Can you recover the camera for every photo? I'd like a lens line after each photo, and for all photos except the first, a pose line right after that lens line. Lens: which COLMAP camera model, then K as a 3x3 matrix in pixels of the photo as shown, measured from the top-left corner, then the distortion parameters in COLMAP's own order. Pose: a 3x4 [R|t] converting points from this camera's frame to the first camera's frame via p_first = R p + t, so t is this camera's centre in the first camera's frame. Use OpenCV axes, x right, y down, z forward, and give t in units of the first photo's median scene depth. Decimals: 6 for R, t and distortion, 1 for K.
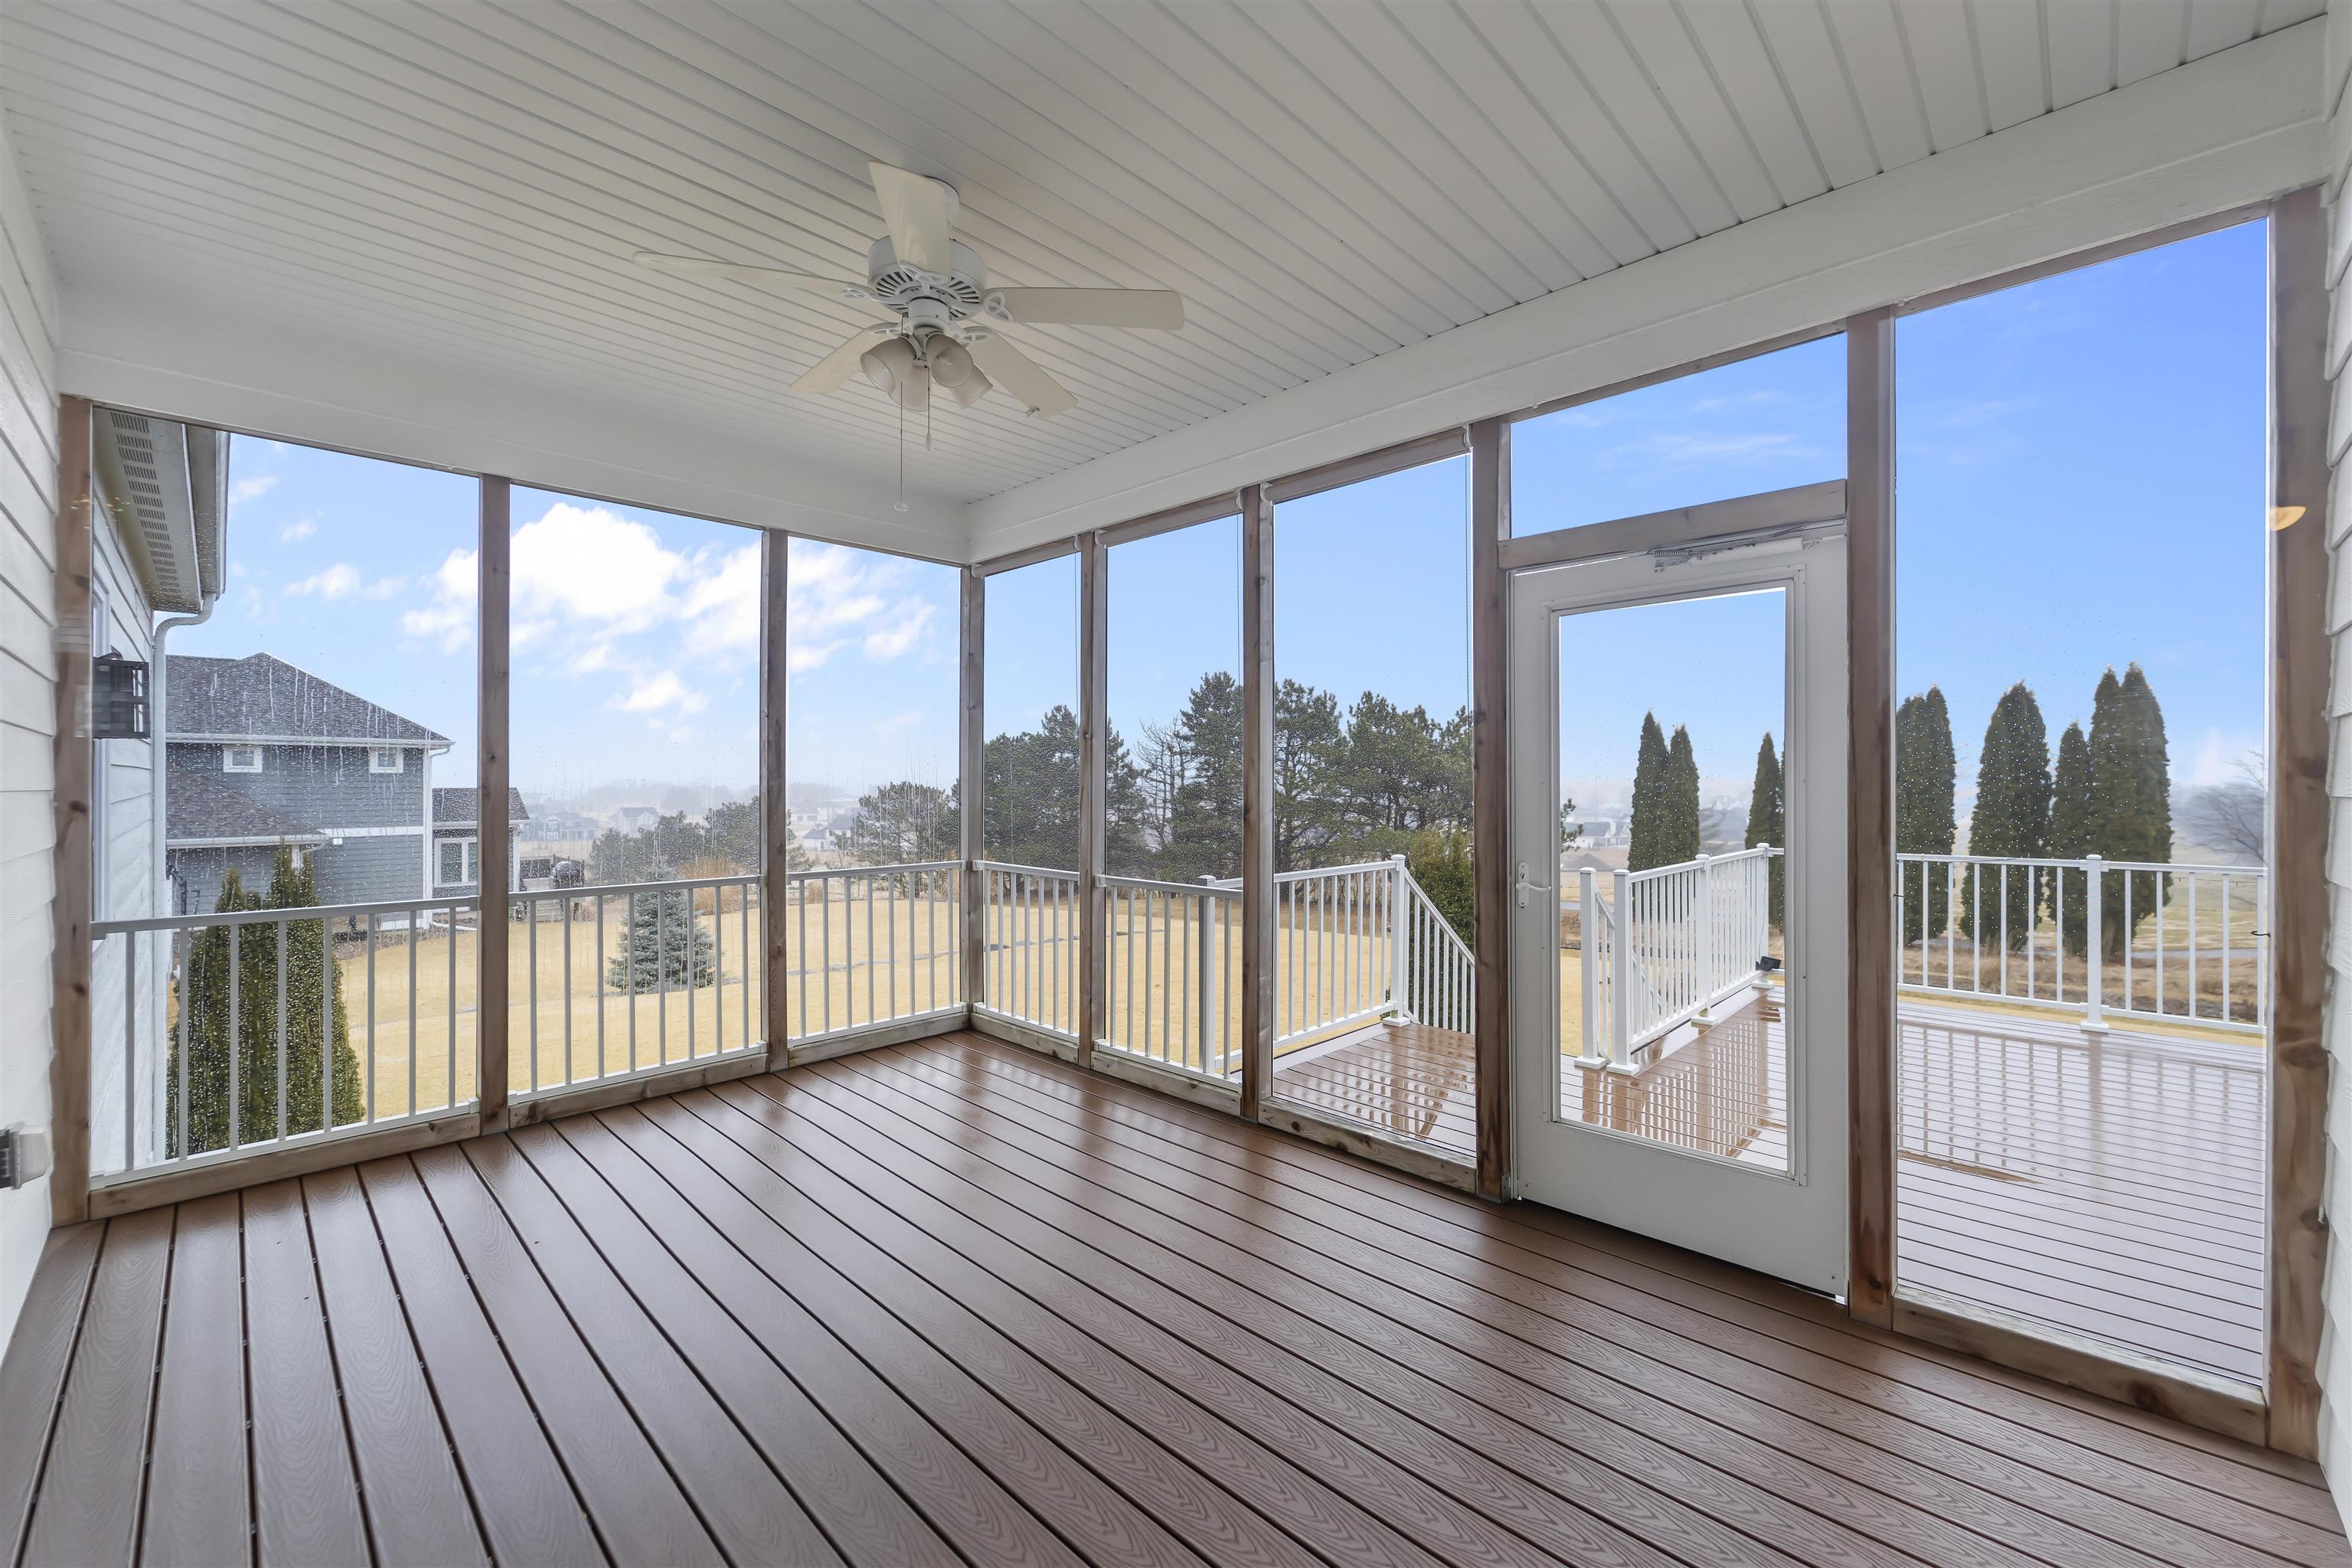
lens RADIAL K [[960.2, 0, 1136.2], [0, 960.2, 789.1], [0, 0, 1]] dist [0.002819, -0.002264]
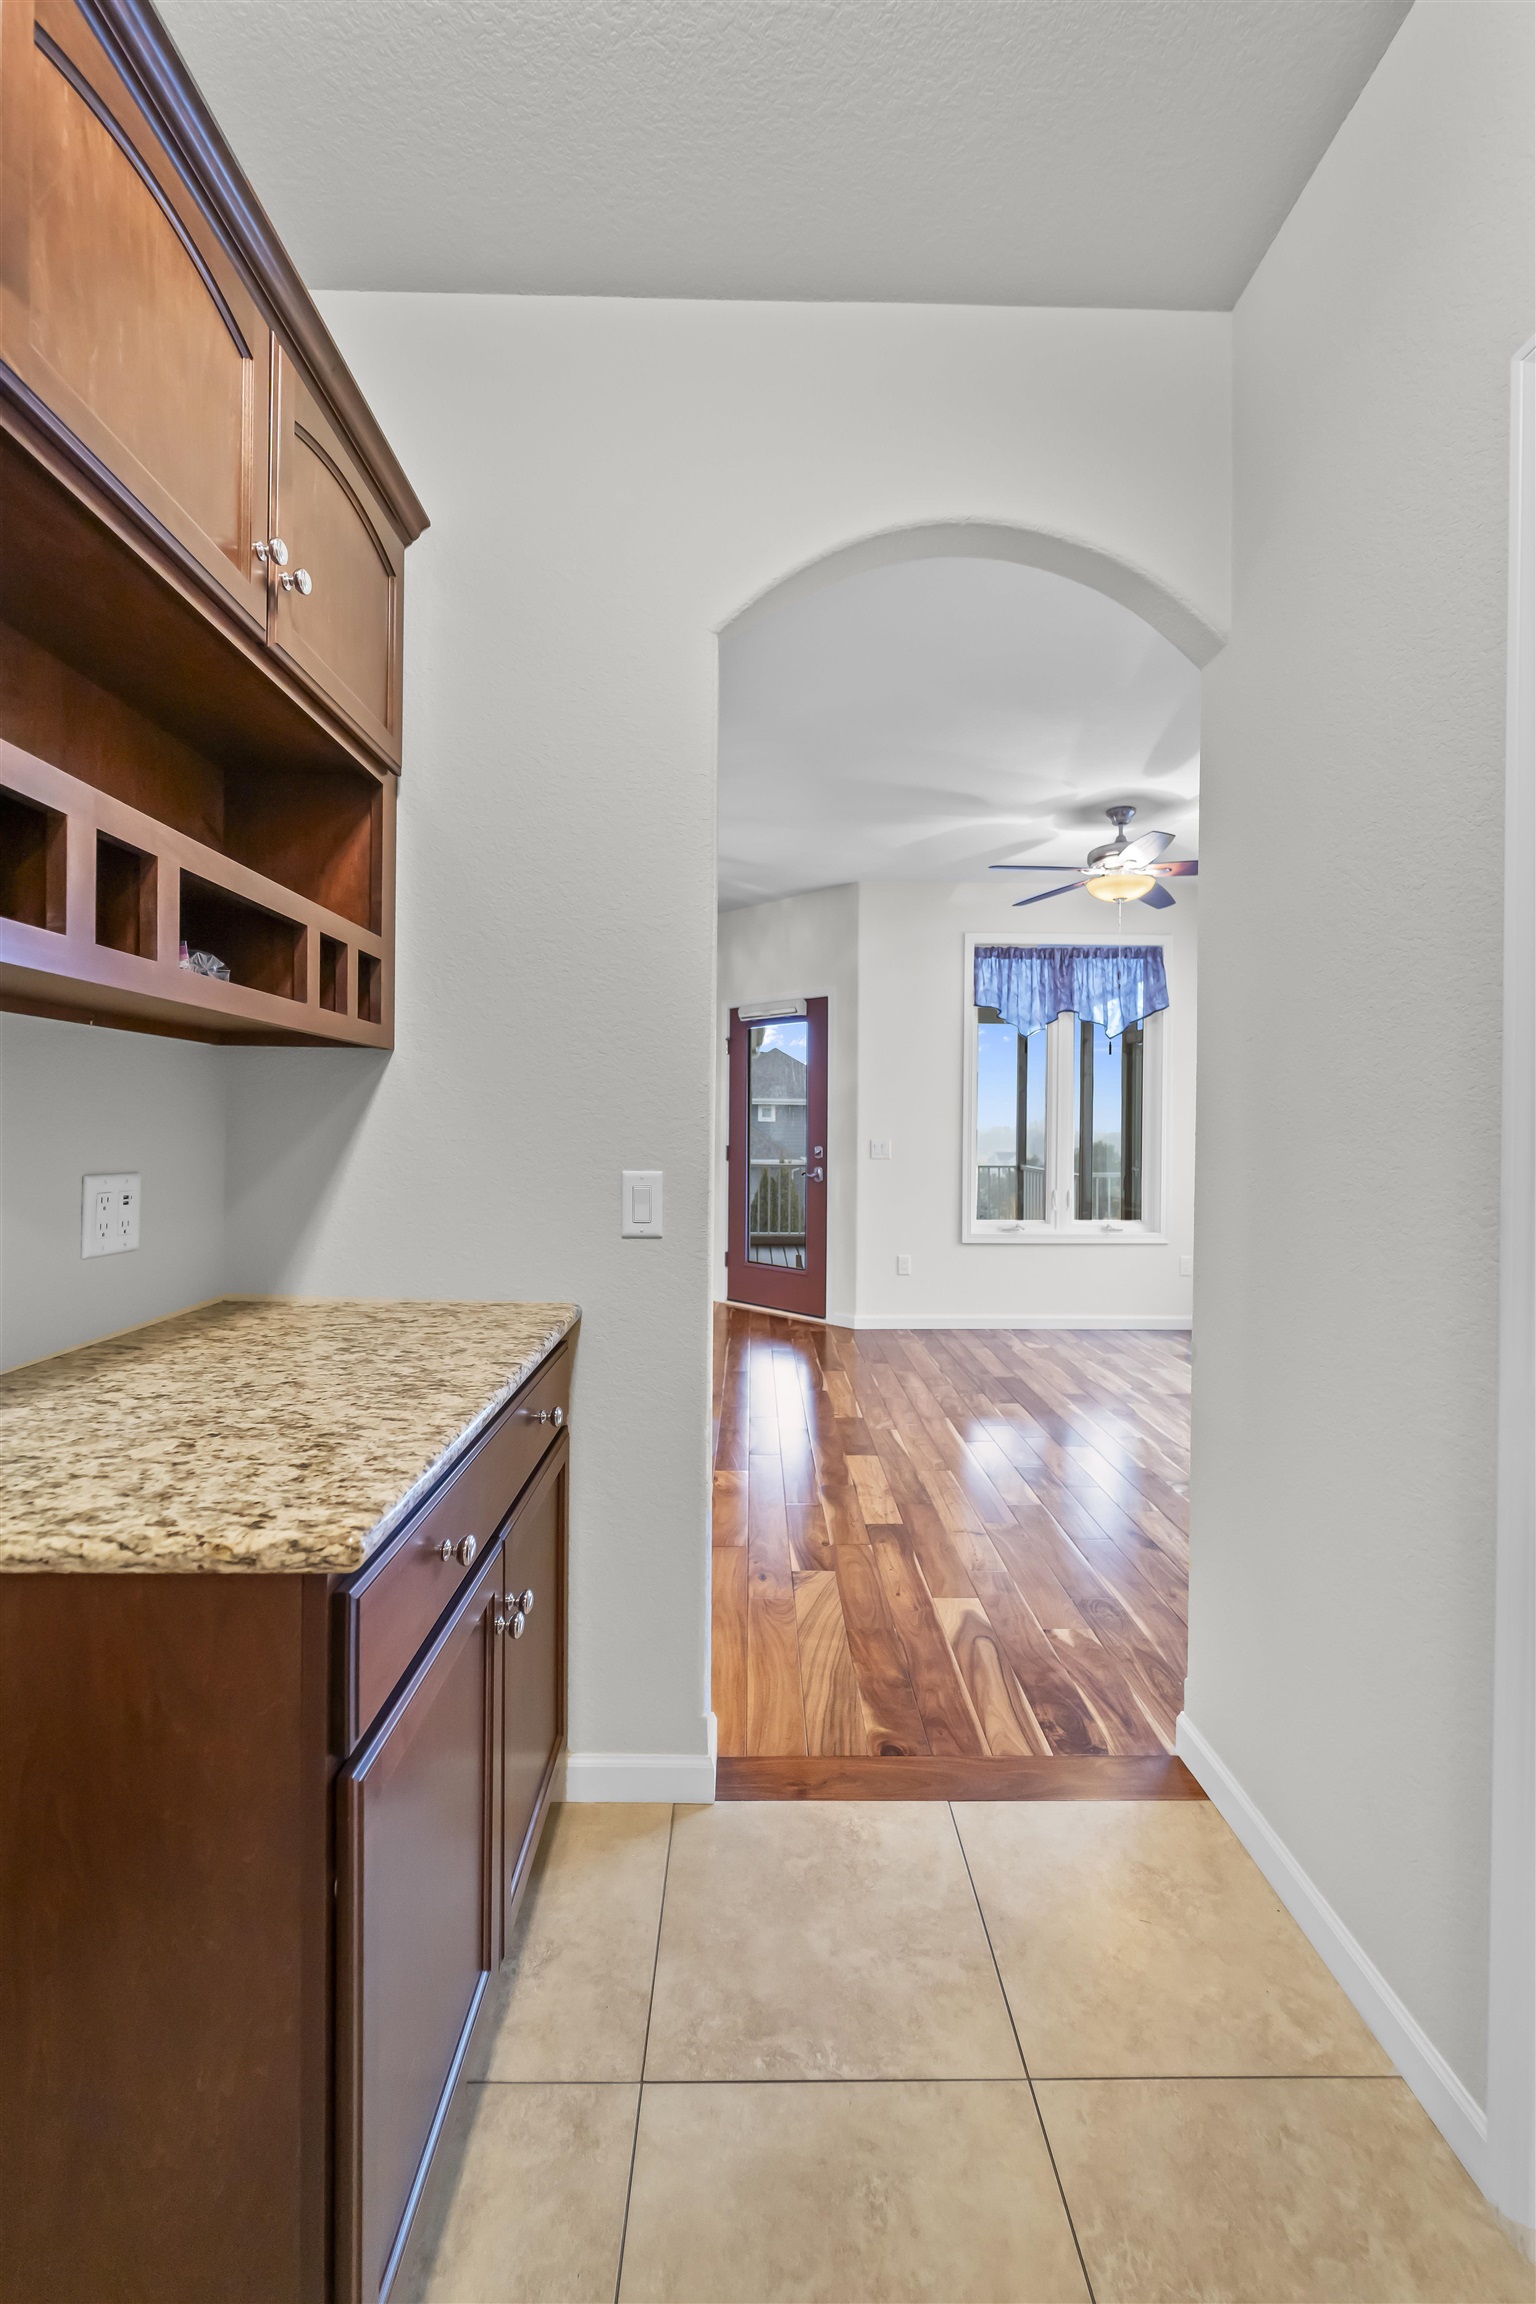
lens RADIAL K [[940.6, 0, 757.5], [0, 940.6, 1137.6], [0, 0, 1]] dist [0.002819, -0.002264]
pose [[0.726903, 0.011036, -0.686651, 0.177541], [-0.010472, 0.999933, 0.004986, 0.002490], [0.686660, 0.003567, 0.726970, -0.195484]]
